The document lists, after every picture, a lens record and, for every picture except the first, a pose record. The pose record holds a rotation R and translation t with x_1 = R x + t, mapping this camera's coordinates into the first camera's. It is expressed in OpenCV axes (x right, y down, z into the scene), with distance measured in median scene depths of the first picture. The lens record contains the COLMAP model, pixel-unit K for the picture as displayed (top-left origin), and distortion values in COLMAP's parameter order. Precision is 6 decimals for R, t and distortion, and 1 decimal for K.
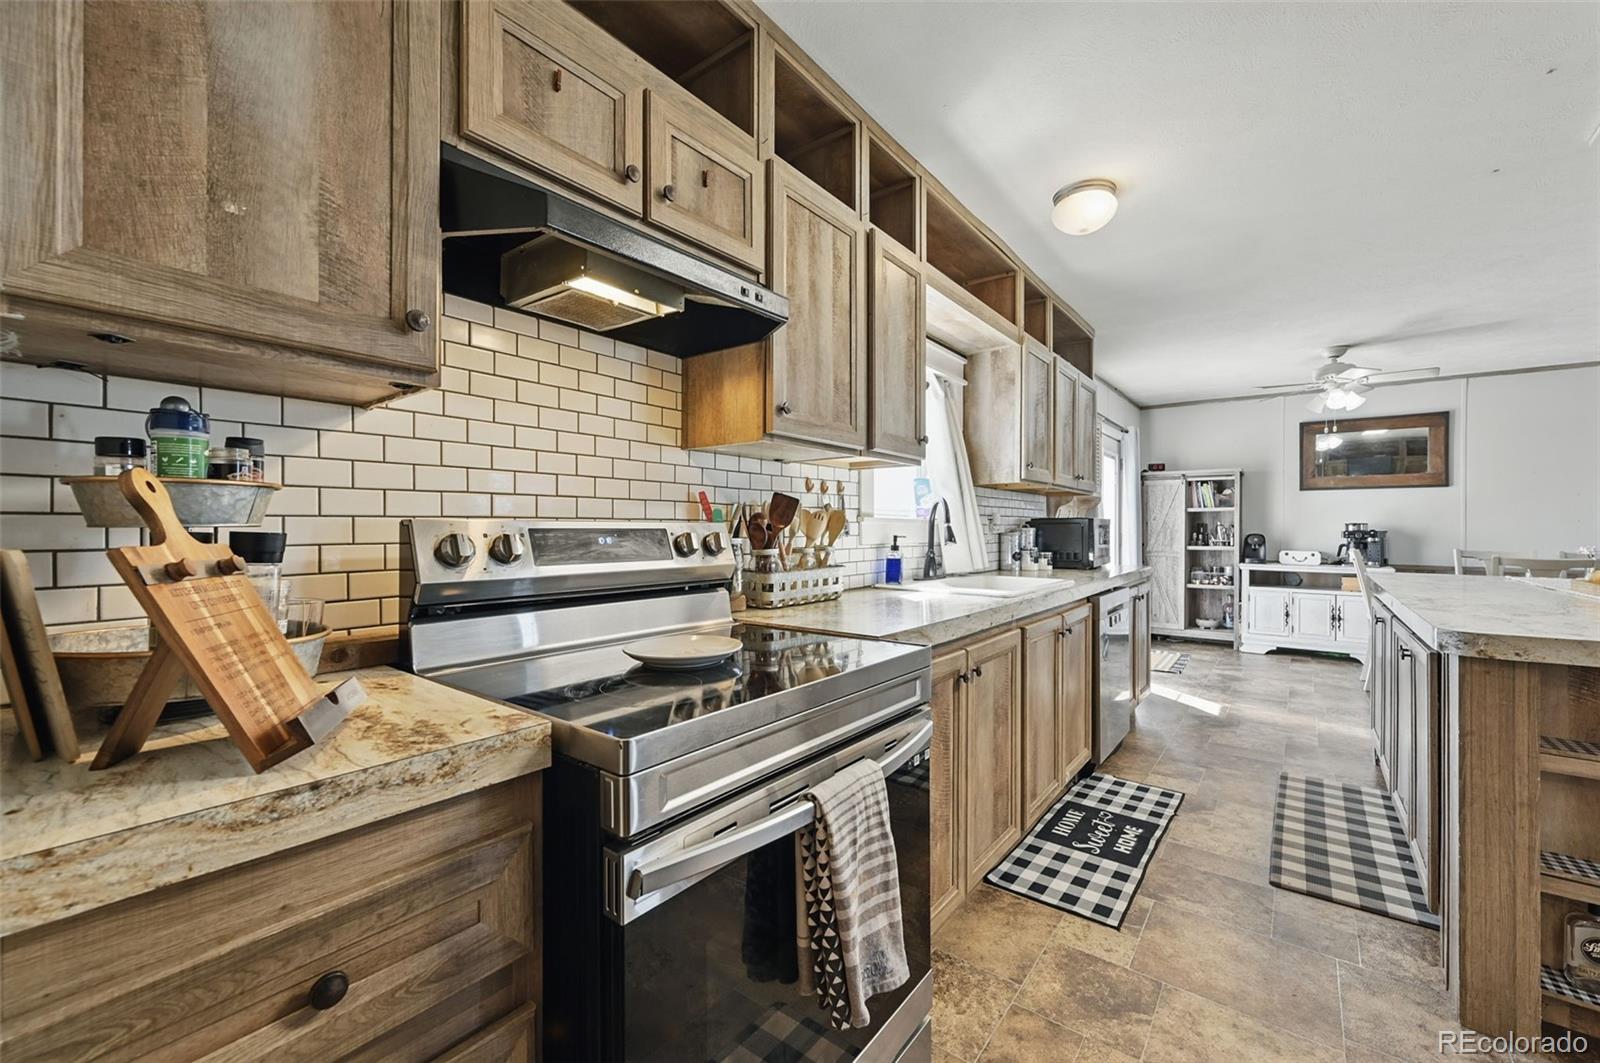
lens RADIAL K [[633.5, 0, 802.4], [0, 633.5, 527.4], [0, 0, 1]] dist [-0.003298, 0.000404]
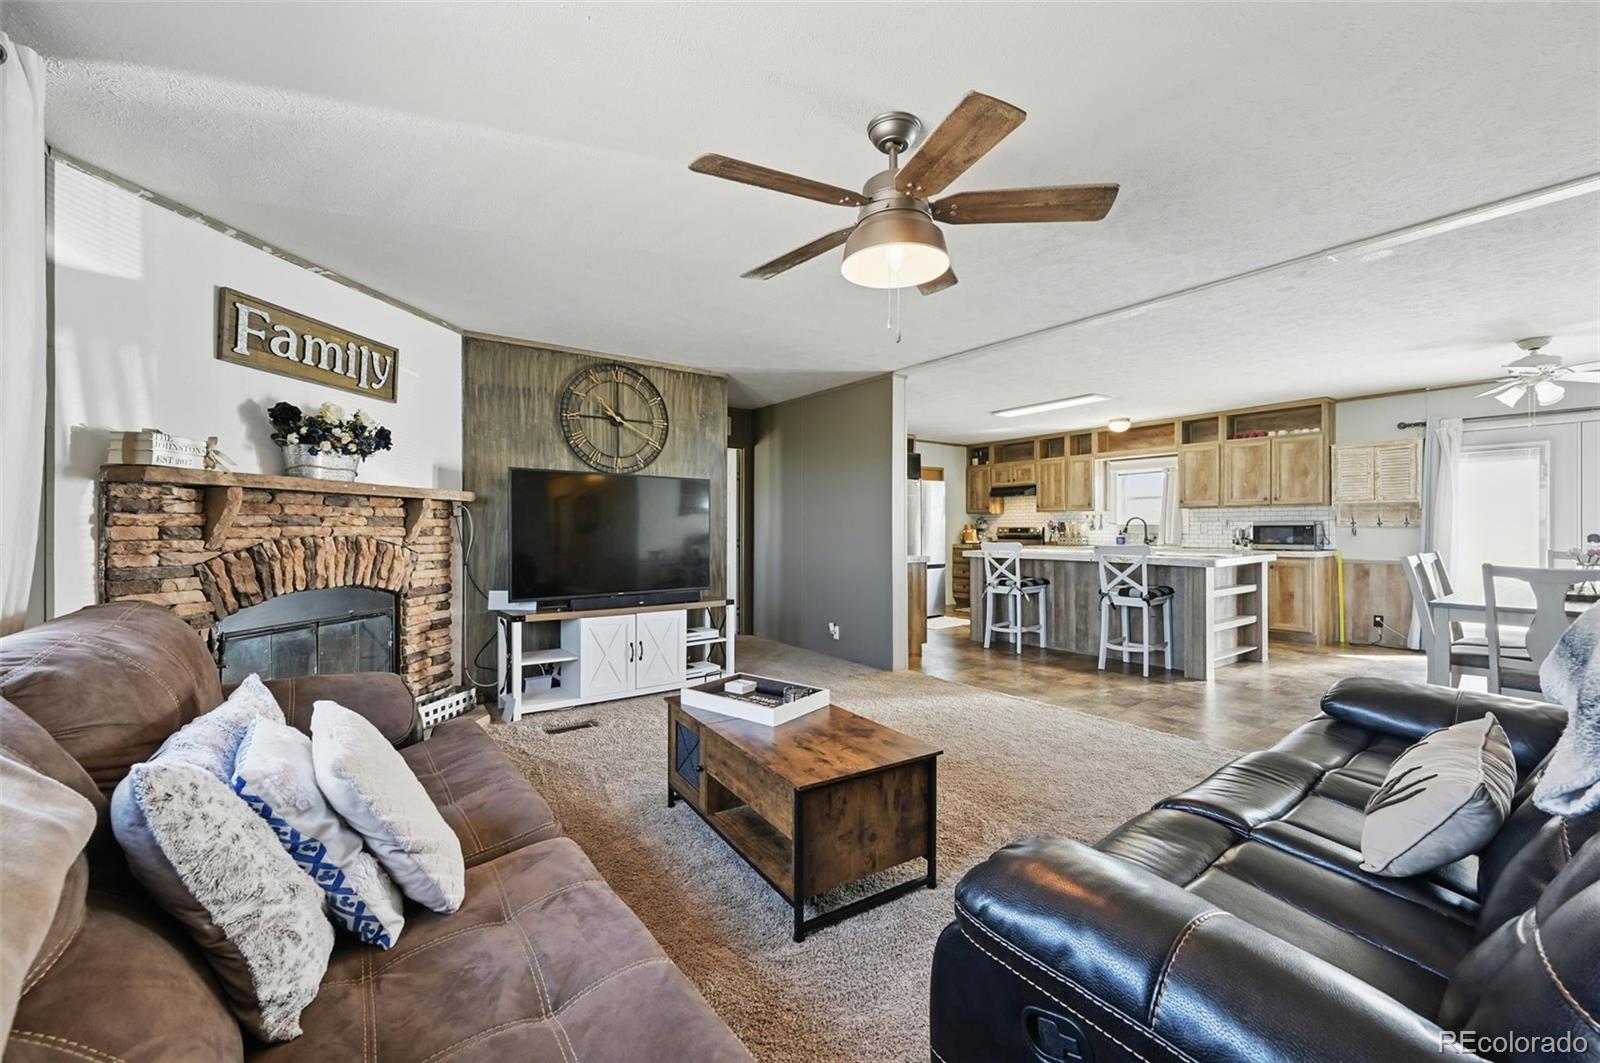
lens RADIAL K [[633.5, 0, 801.0], [0, 633.5, 525.9], [0, 0, 1]] dist [-0.003298, 0.000404]
pose [[-0.273022, -0.001378, -0.962007, 4.340714], [0.006847, 0.999971, -0.003376, -0.009407], [0.961983, -0.007508, -0.273005, 0.385389]]
